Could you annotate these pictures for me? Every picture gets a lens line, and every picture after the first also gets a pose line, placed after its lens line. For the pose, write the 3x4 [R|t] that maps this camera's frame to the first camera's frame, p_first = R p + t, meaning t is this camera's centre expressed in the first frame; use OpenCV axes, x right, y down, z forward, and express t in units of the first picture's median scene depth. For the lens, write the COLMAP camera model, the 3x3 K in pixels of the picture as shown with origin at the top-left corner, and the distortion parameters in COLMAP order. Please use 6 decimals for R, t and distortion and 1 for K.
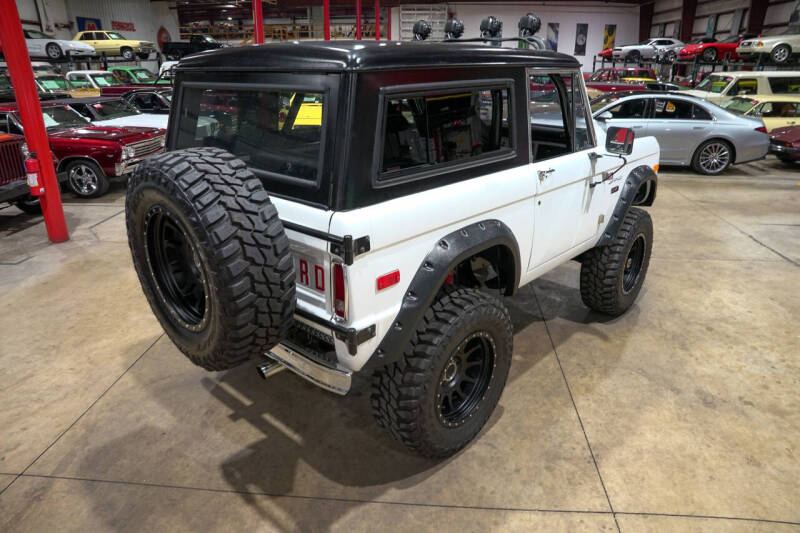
lens RADIAL K [[549.3, 0, 406.3], [0, 549.3, 265.7], [0, 0, 1]] dist [-0.134317, 0.101351]
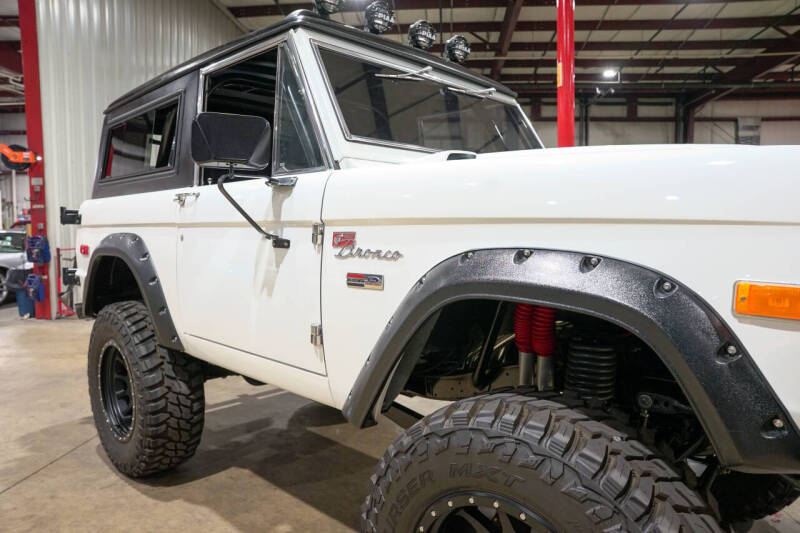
lens RADIAL K [[549.3, 0, 401.2], [0, 549.3, 266.7], [0, 0, 1]] dist [-0.134317, 0.101351]
pose [[-0.013868, 0.070554, -0.997412, 0.580337], [-0.355818, 0.931865, 0.070864, -0.141765], [0.934452, 0.355880, 0.012182, 0.766202]]
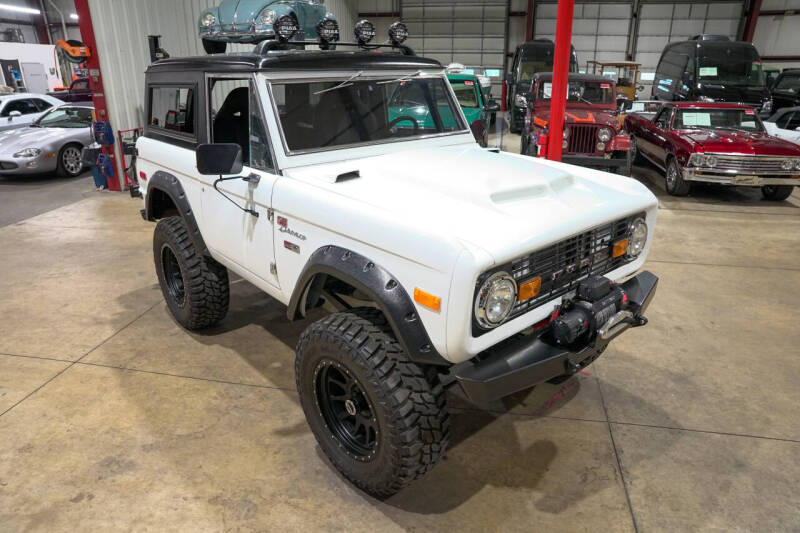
lens RADIAL K [[549.3, 0, 399.3], [0, 549.3, 267.4], [0, 0, 1]] dist [-0.134317, 0.101351]
pose [[-0.116130, 0.353588, -0.928164, 0.784838], [-0.353767, 0.858477, 0.371303, -0.326761], [0.928096, 0.371473, 0.025392, 0.846363]]
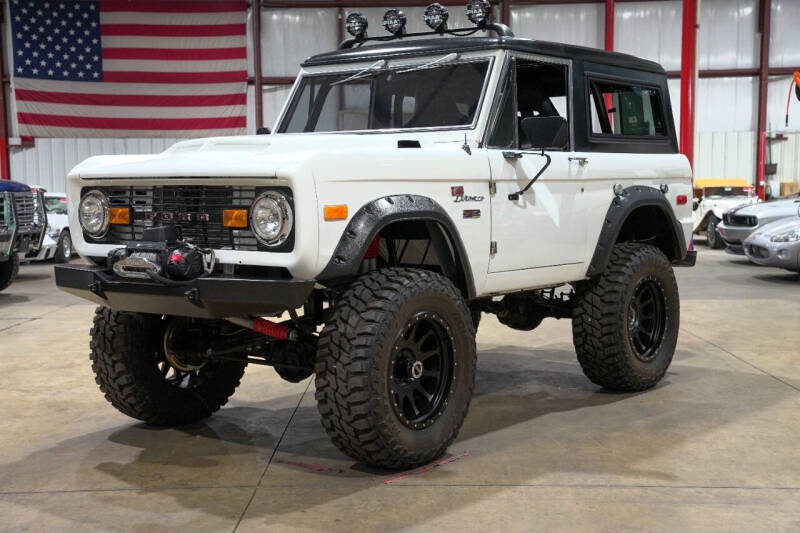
lens RADIAL K [[1096.9, 0, 398.4], [0, 1096.9, 265.7], [0, 0, 1]] dist [0.196311, 0.000000]
pose [[-0.998208, 0.006920, -0.059446, 0.175597], [-0.019086, 0.904617, 0.425798, -0.581899], [0.056722, 0.426169, -0.902864, 1.912763]]
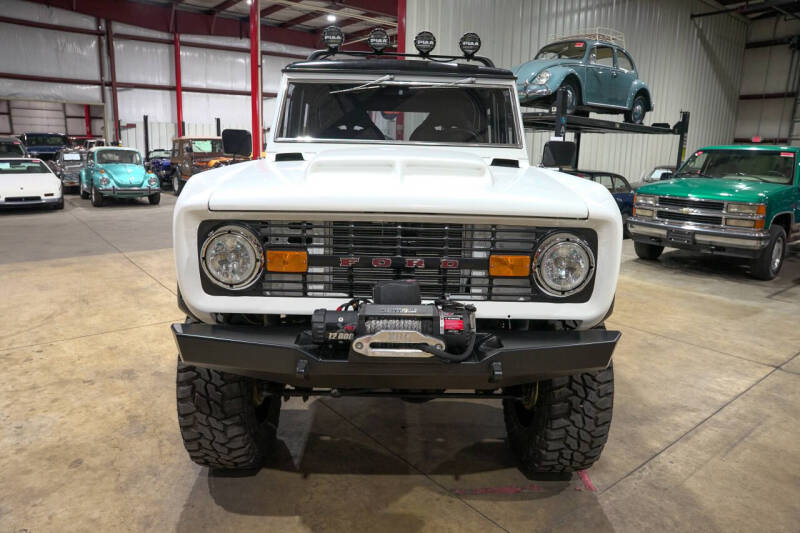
lens RADIAL K [[549.3, 0, 398.7], [0, 549.3, 266.6], [0, 0, 1]] dist [-0.134317, 0.101351]
pose [[-0.737492, 0.122711, -0.664114, 0.561003], [-0.266020, 0.851073, 0.452668, -0.371128], [0.620757, 0.510507, -0.595016, 1.231063]]
